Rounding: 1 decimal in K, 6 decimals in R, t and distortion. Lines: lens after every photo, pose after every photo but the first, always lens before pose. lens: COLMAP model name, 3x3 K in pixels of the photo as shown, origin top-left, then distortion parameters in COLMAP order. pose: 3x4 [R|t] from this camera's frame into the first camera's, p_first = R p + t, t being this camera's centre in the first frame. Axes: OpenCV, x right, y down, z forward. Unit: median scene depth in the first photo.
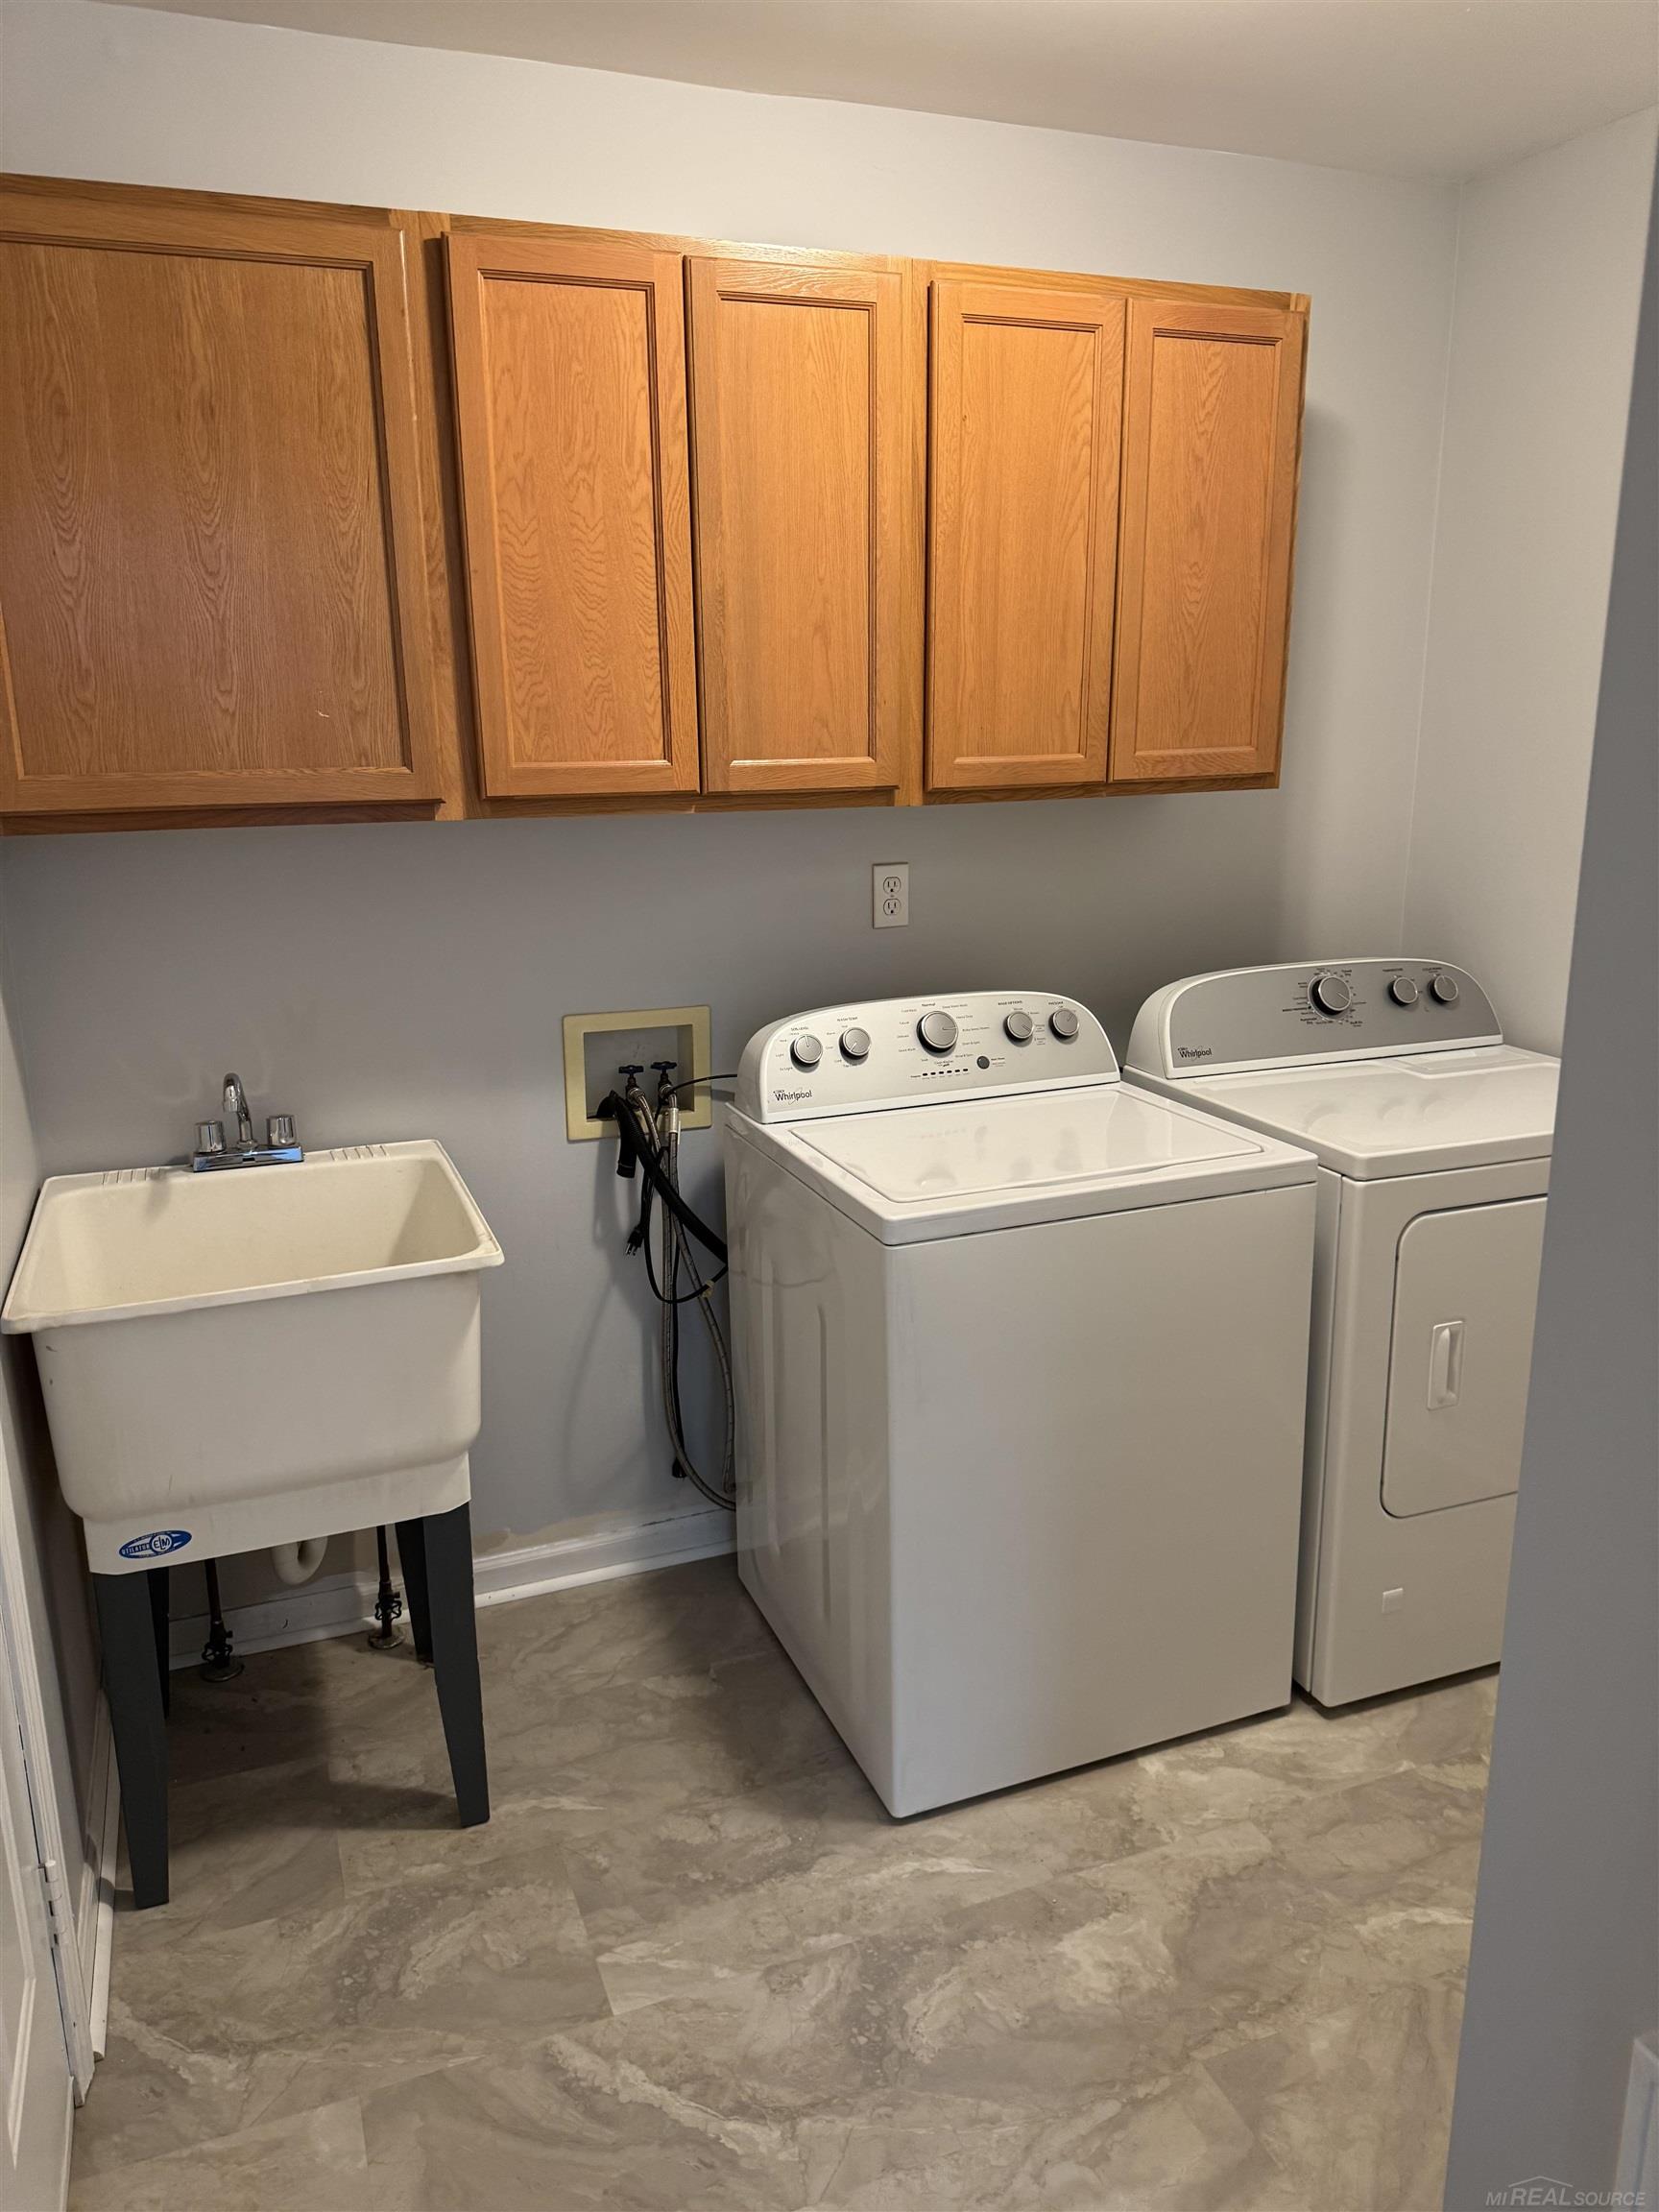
lens RADIAL K [[1561.6, 0, 851.8], [0, 1561.6, 1069.7], [0, 0, 1]] dist [0.028092, -0.057688]
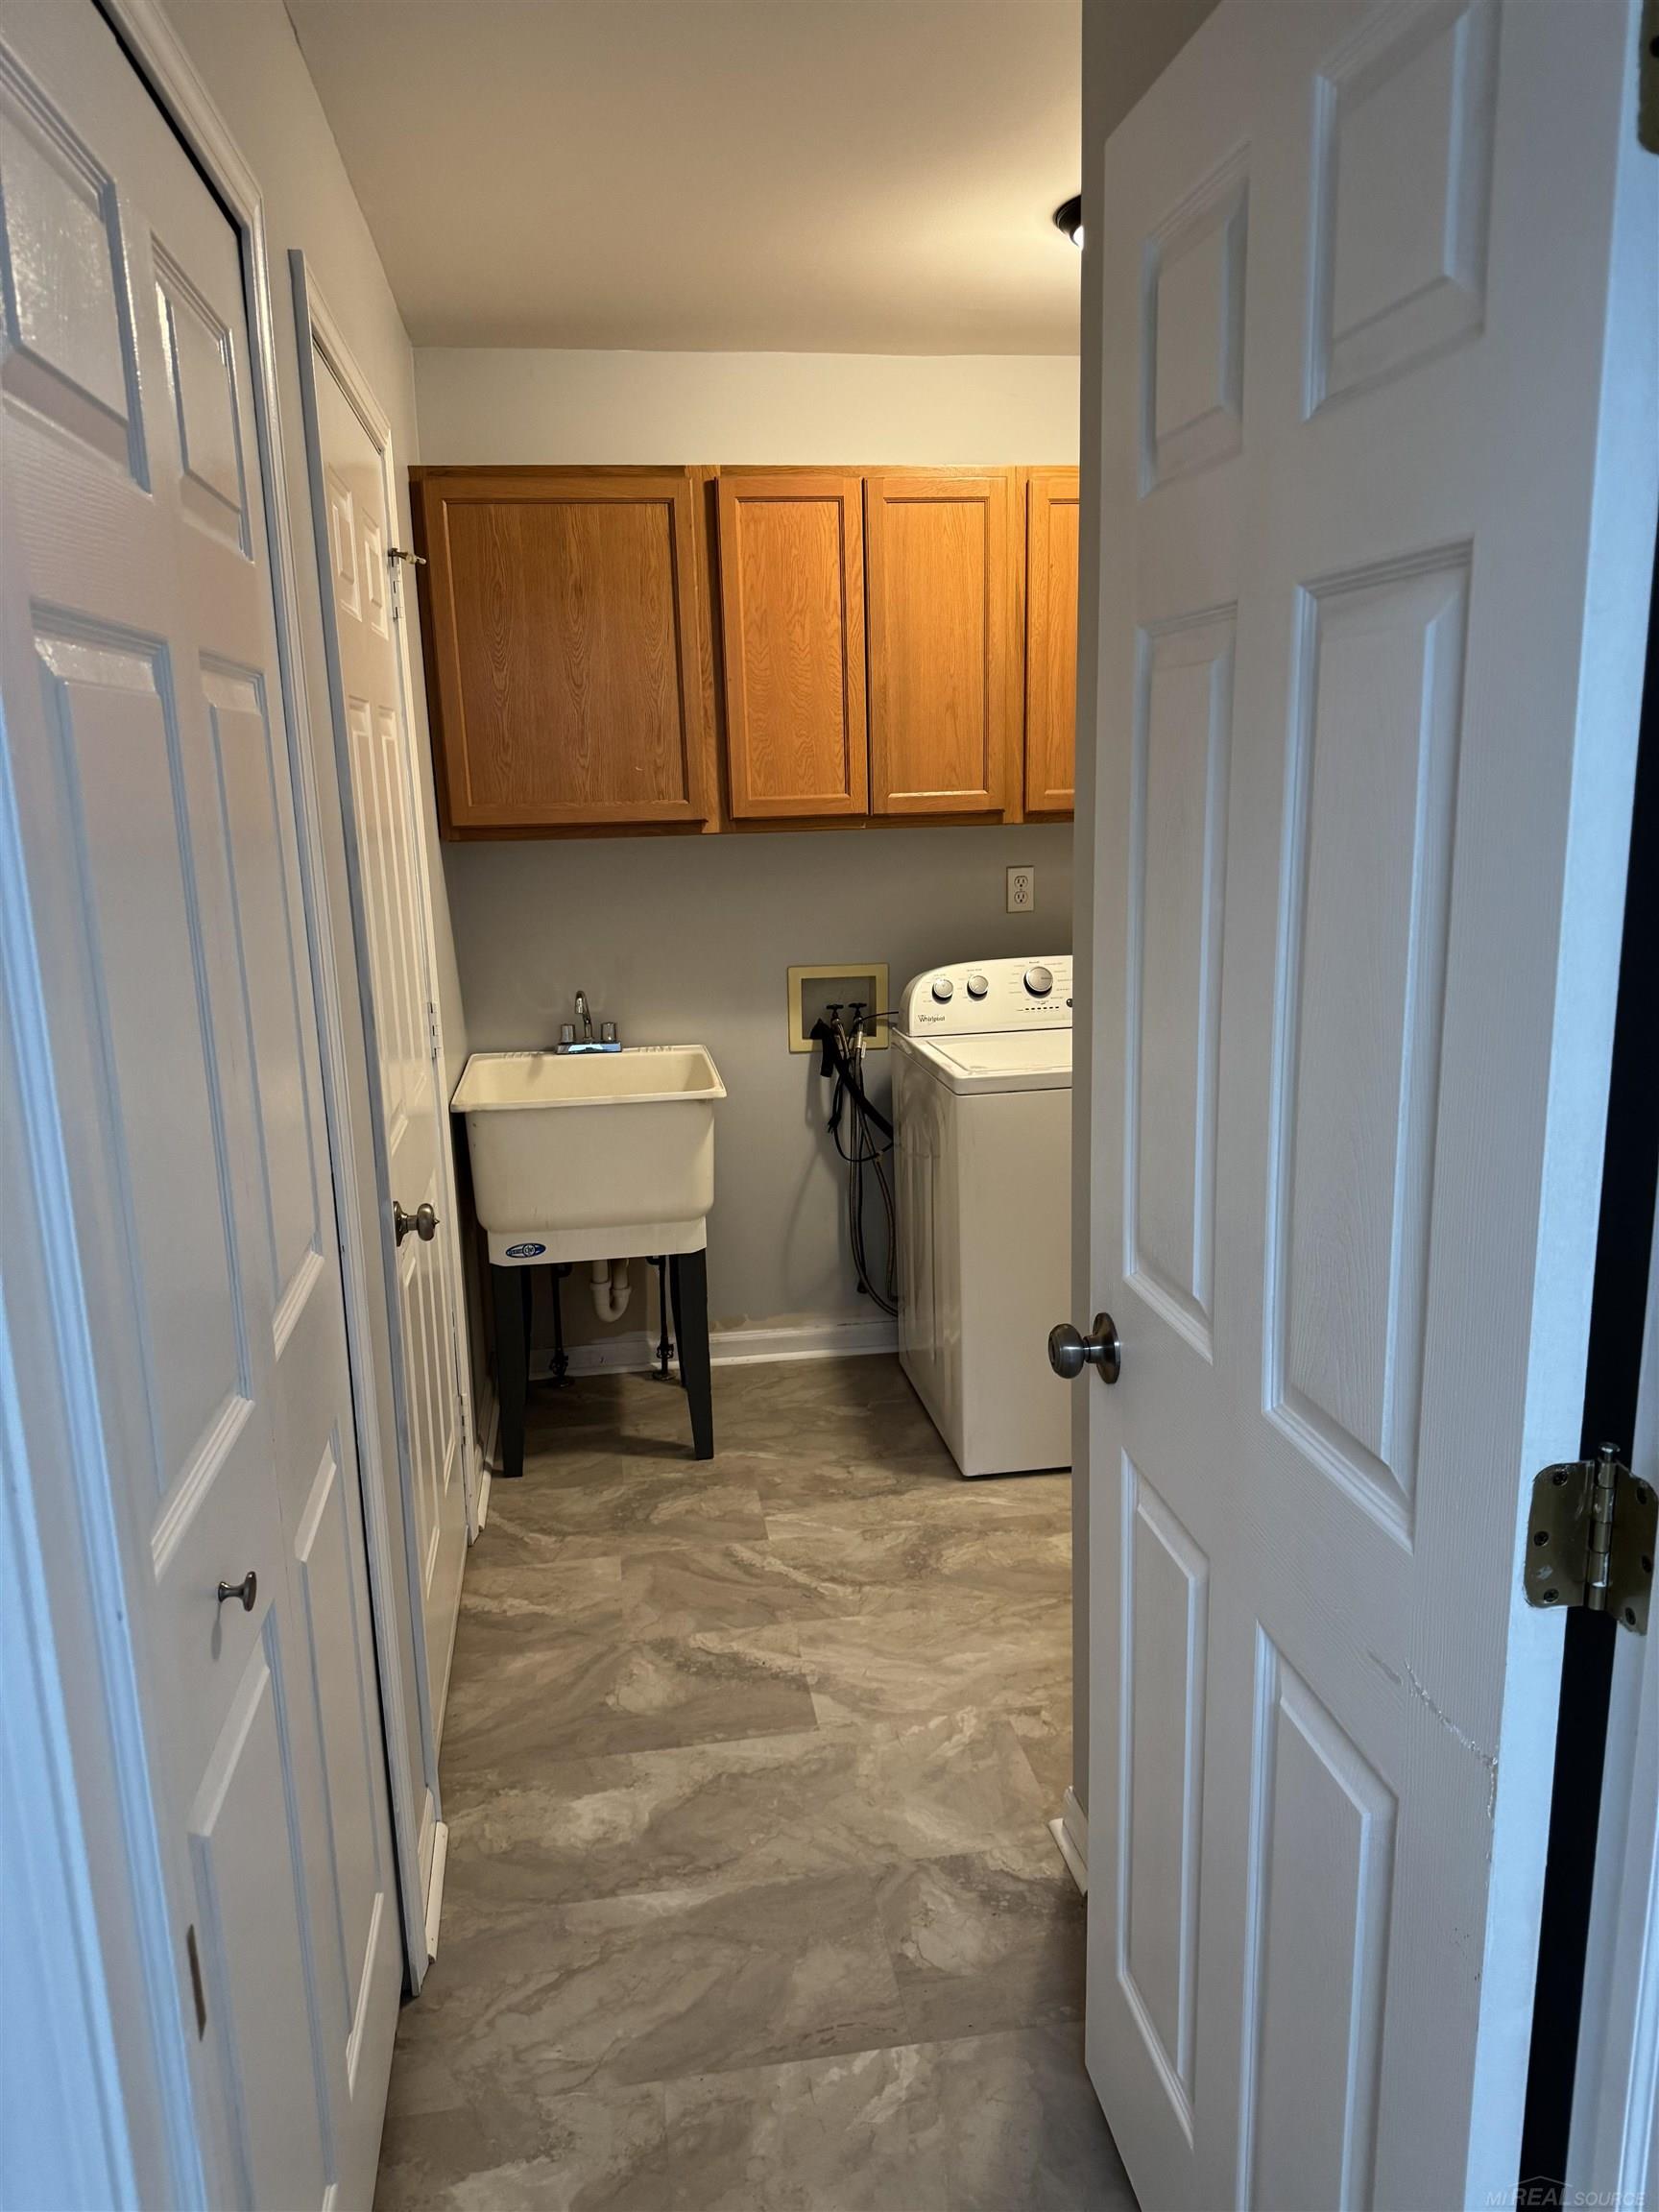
lens RADIAL K [[1561.6, 0, 841.1], [0, 1561.6, 1102.1], [0, 0, 1]] dist [0.028092, -0.057688]
pose [[0.973858, 0.029881, -0.225183, 0.248543], [-0.034693, 0.999246, -0.017442, 0.143957], [0.224492, 0.024799, 0.974160, -0.541986]]
